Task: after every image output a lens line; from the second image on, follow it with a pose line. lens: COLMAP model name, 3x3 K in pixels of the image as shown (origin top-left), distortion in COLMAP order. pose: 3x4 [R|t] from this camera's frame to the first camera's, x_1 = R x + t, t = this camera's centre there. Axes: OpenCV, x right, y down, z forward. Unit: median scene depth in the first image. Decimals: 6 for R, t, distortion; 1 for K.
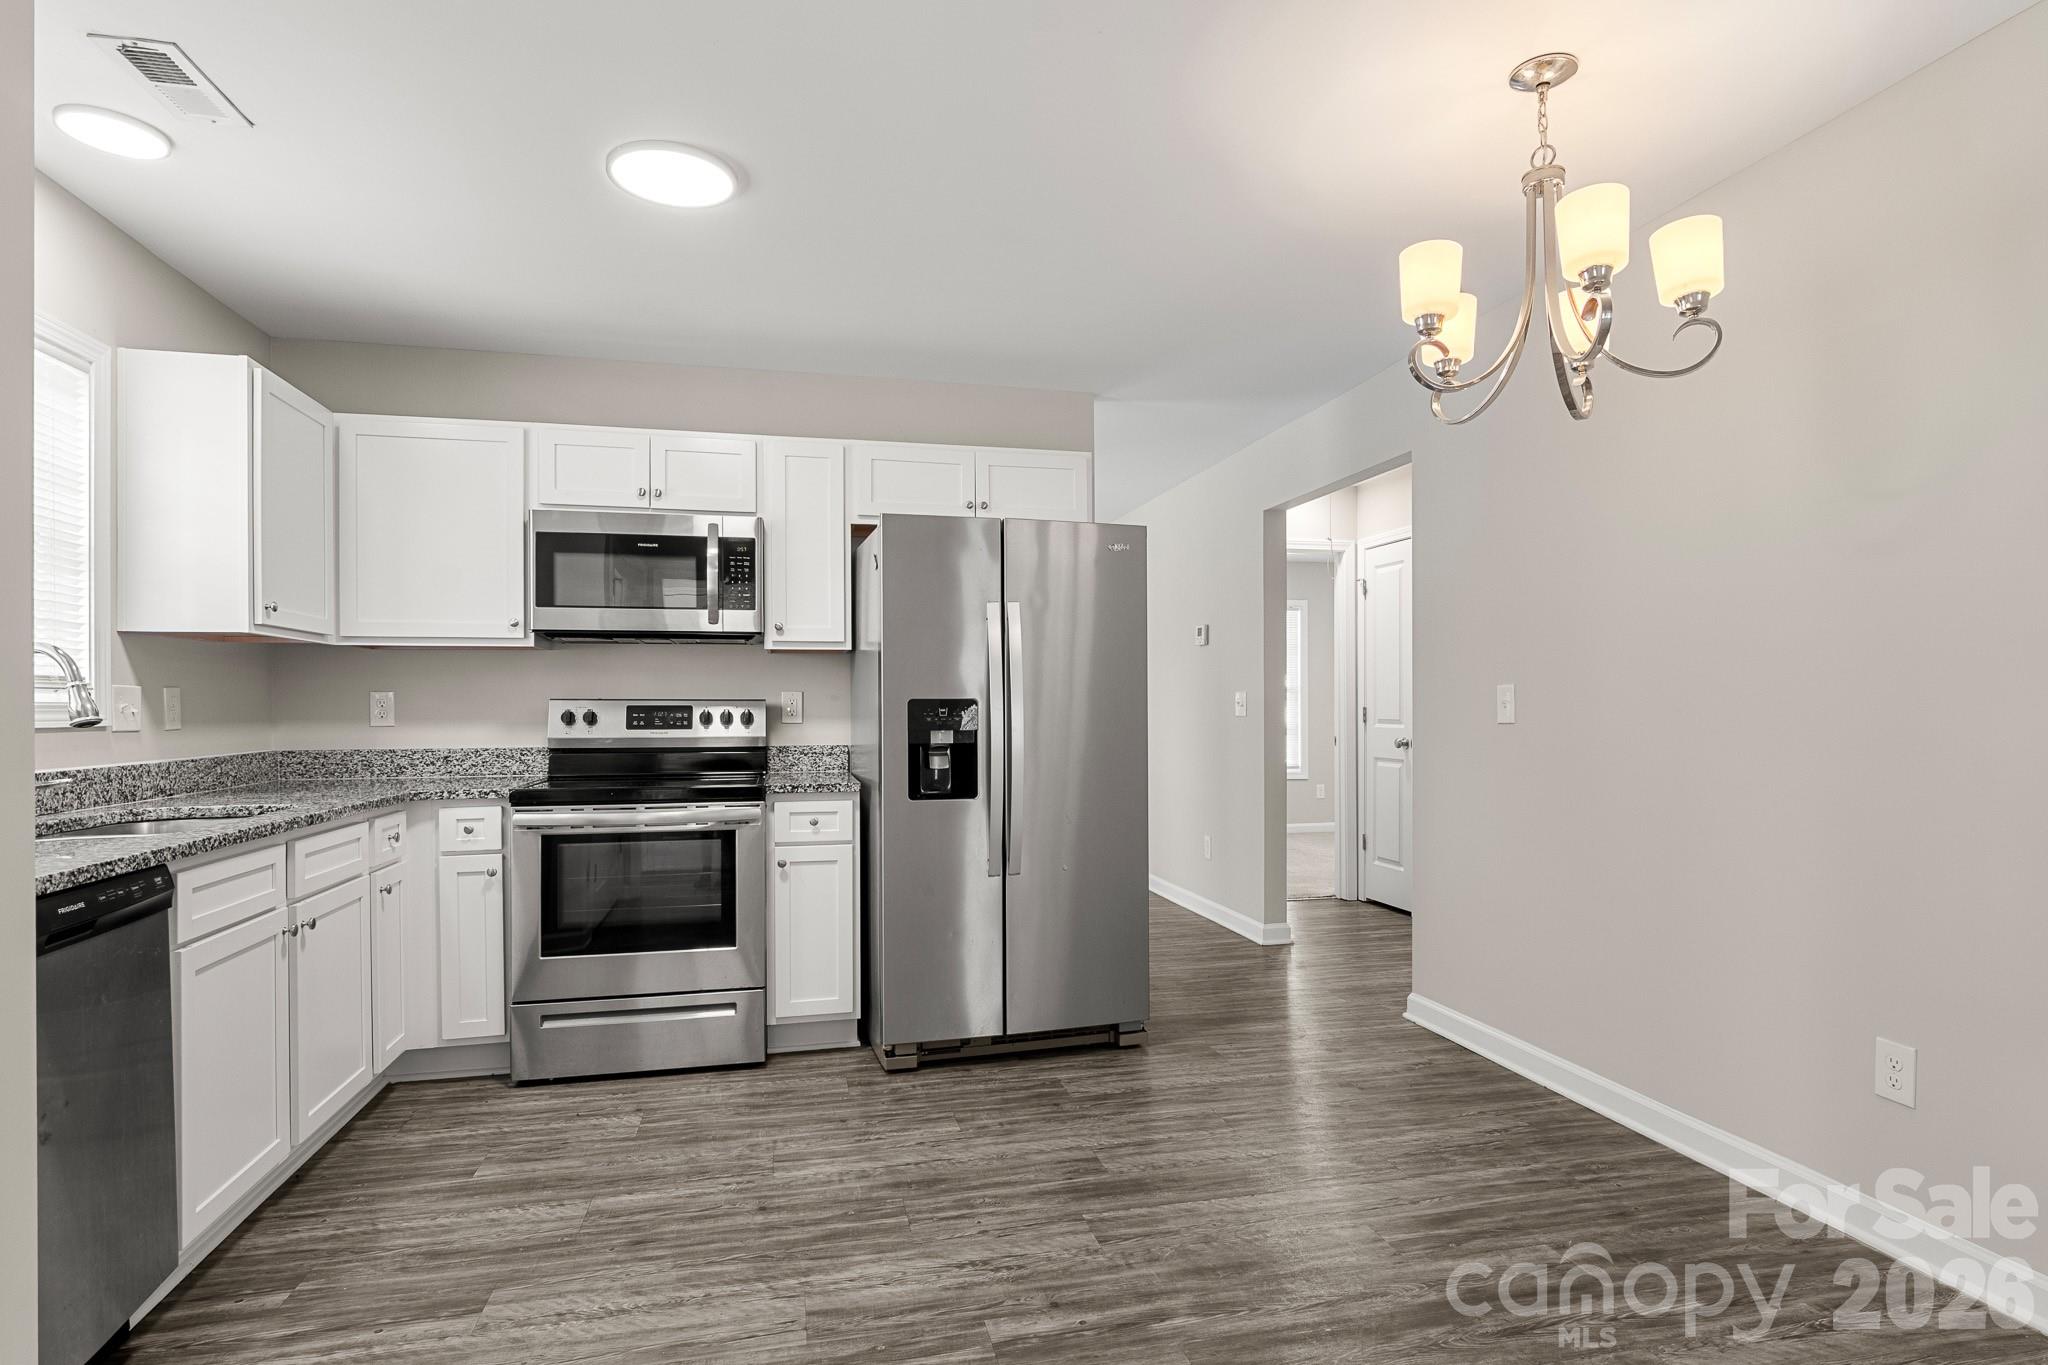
lens RADIAL K [[1054.6, 0, 1009.6], [0, 1054.6, 705.2], [0, 0, 1]] dist [-0.000723, 0.002343]
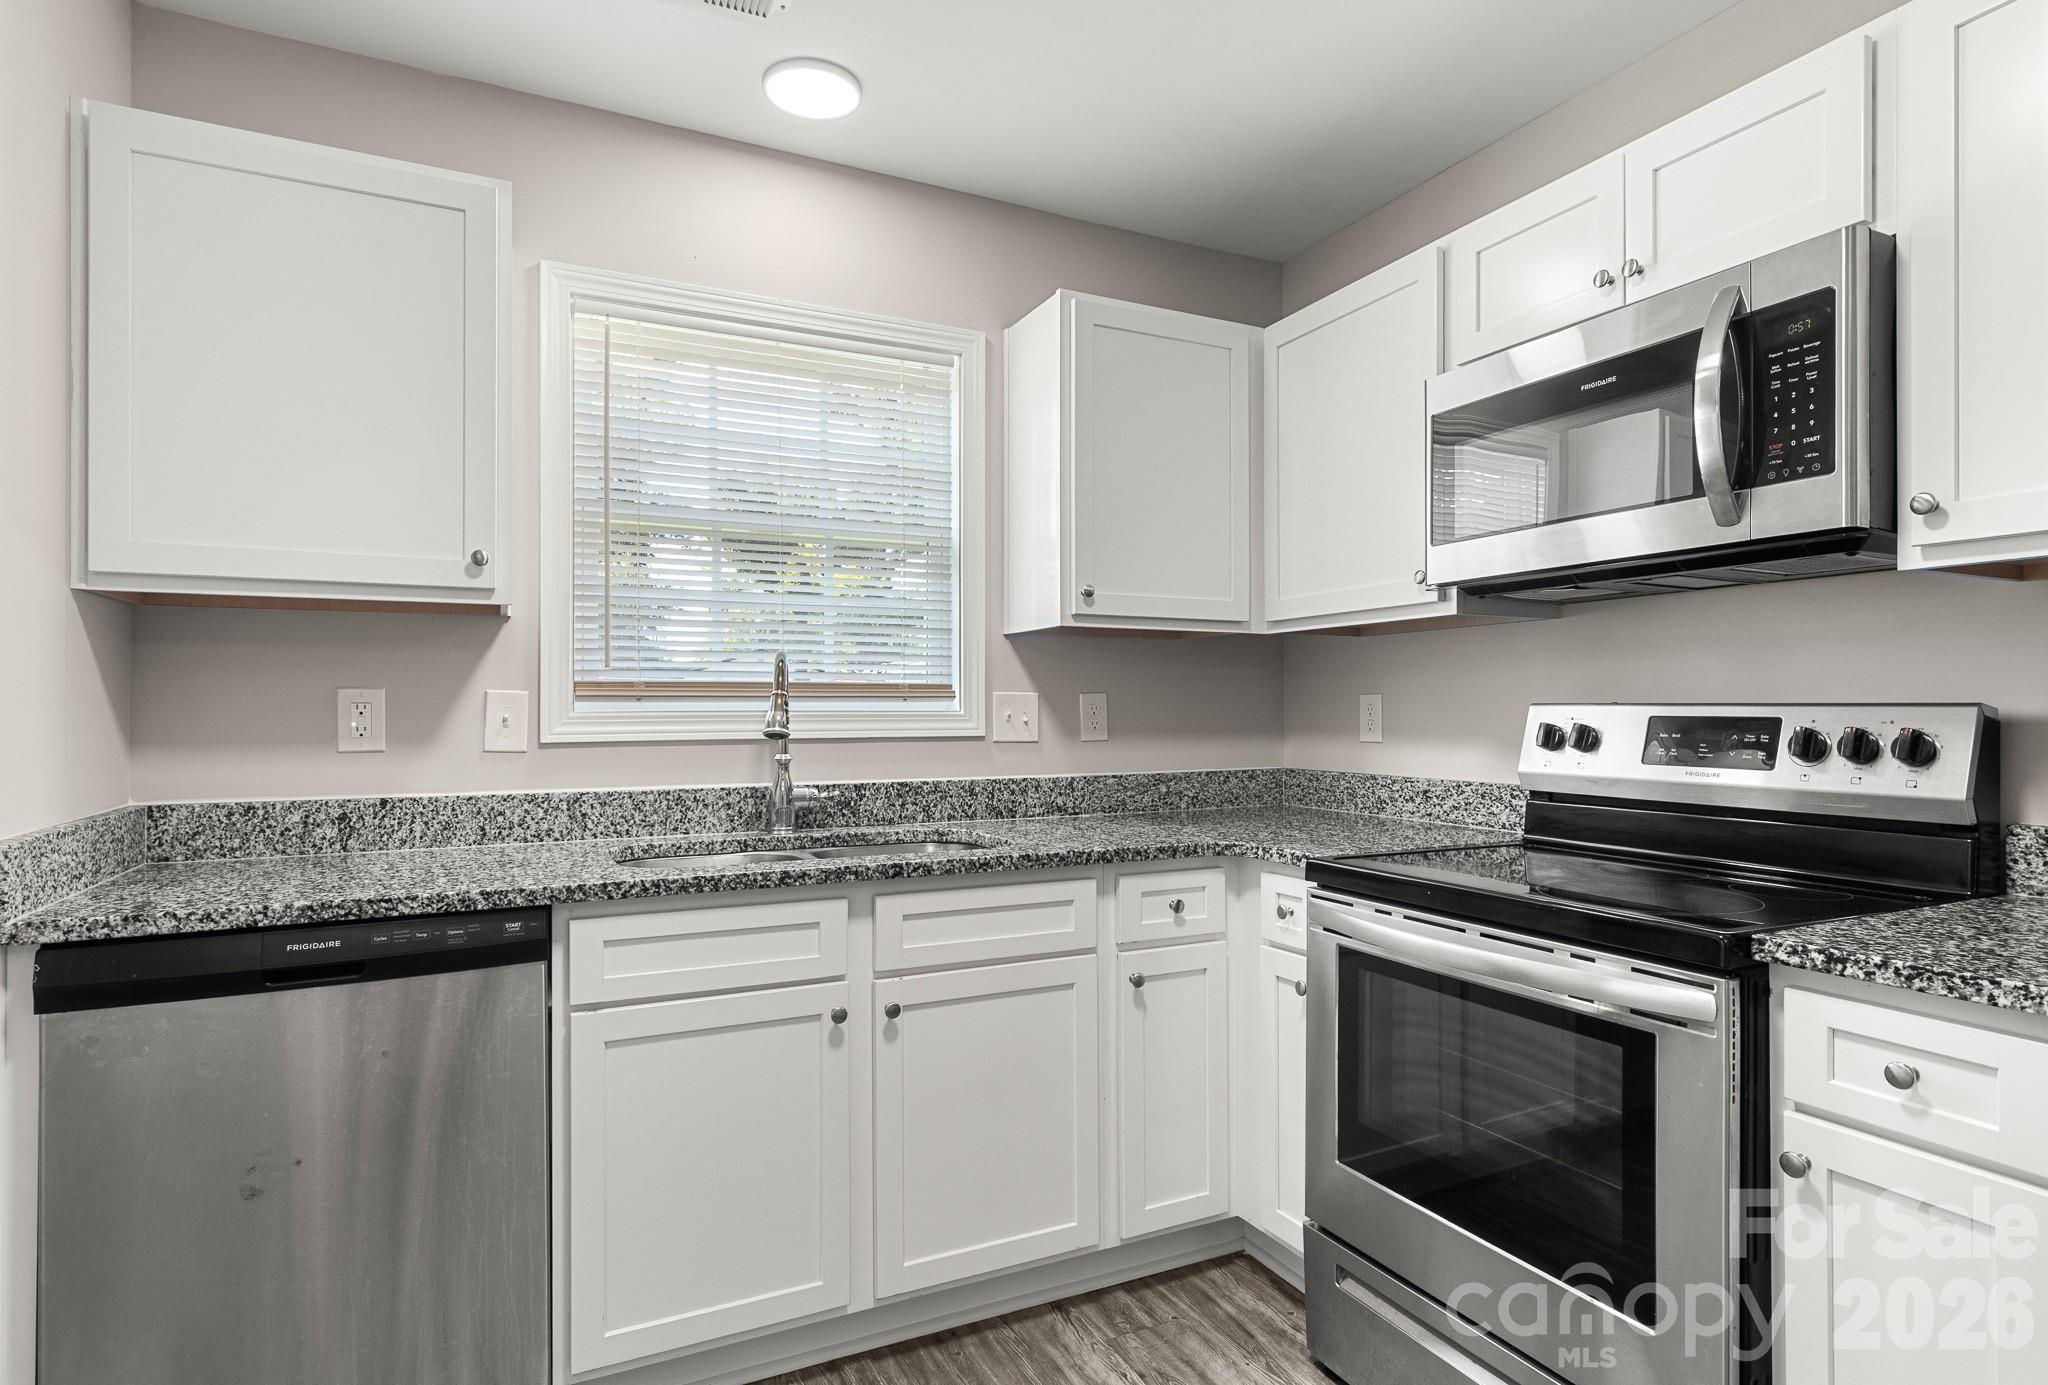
lens RADIAL K [[1079.2, 0, 1038.6], [0, 1079.2, 703.6], [0, 0, 1]] dist [-0.000634, -0.000946]
pose [[0.244555, -0.003628, -0.969629, 0.079516], [0.001797, 0.999993, -0.003288, -0.005197], [0.969634, -0.000939, 0.244560, 0.700949]]
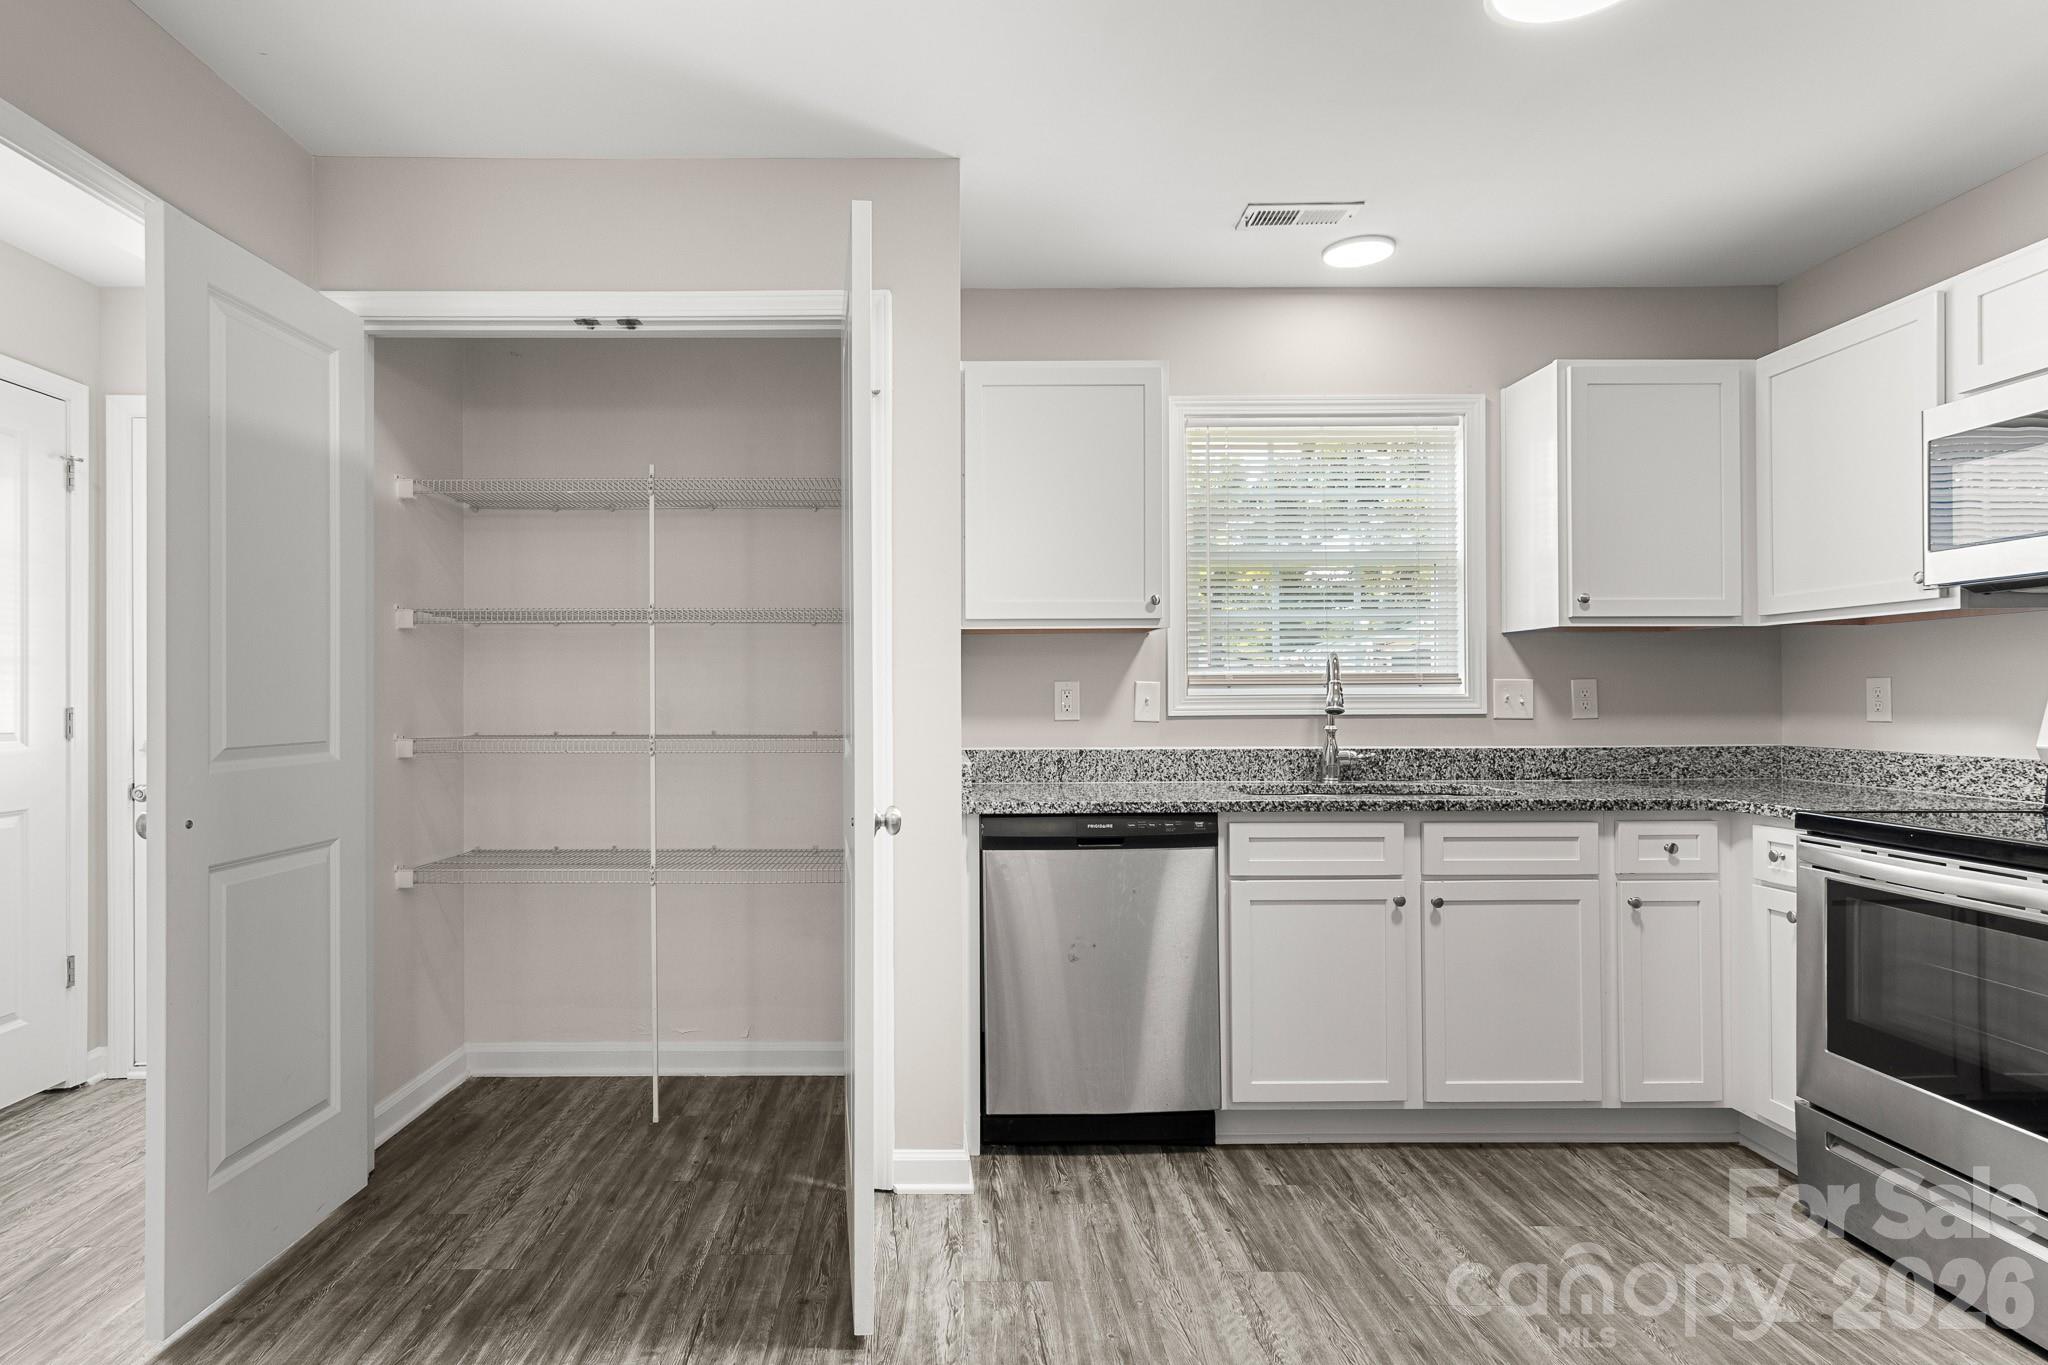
lens RADIAL K [[1060.0, 0, 960.1], [0, 1060.0, 688.4], [0, 0, 1]] dist [-0.001735, 0.002608]
pose [[-0.201302, -0.003199, -0.979524, 0.376724], [0.005653, 0.999974, -0.004427, -0.006211], [0.979513, -0.006429, -0.201278, 0.569855]]
